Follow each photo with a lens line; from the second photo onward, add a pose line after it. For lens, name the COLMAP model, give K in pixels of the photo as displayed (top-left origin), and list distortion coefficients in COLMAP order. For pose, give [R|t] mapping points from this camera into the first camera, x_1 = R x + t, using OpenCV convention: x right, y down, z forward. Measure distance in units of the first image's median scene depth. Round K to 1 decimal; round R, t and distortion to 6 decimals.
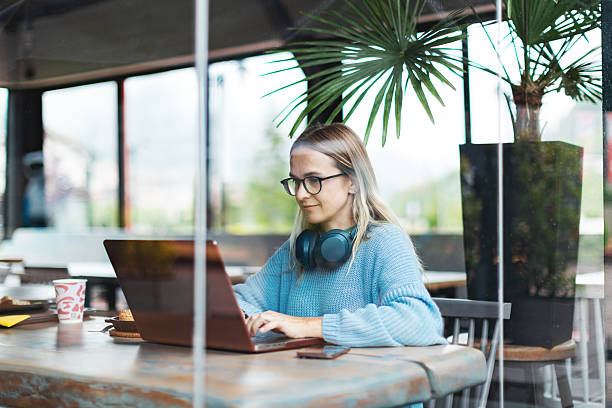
lens RADIAL K [[1043.4, 0, 327.2], [0, 1043.4, 191.7], [0, 0, 1]] dist [0.016285, 0.091937]
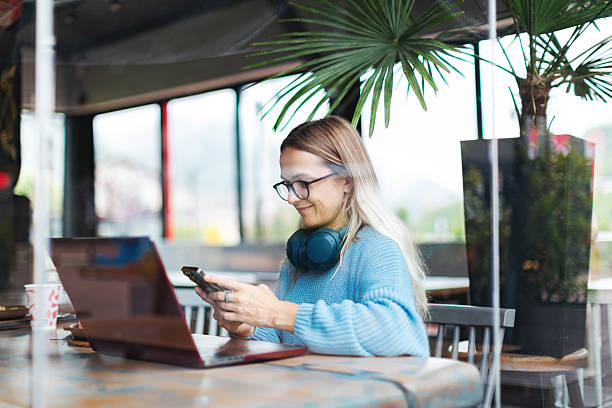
lens RADIAL K [[897.4, 0, 306.0], [0, 897.4, 204.0], [0, 0, 1]] dist [0.016596, 0.009115]
pose [[0.997635, -0.006785, -0.068398, 0.044861], [0.006210, 0.999944, -0.008616, 0.019098], [0.068452, 0.008171, 0.997621, 0.191302]]
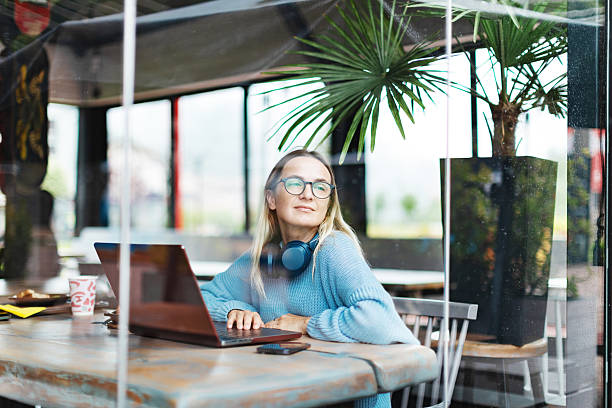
lens RADIAL K [[920.7, 0, 306.0], [0, 920.7, 204.0], [0, 0, 1]] dist [0.003568, 0.056749]
pose [[0.996993, 0.010192, -0.076816, 0.064681], [-0.009634, 0.999924, 0.007642, -0.003372], [0.076888, -0.006879, 0.997016, 0.029235]]
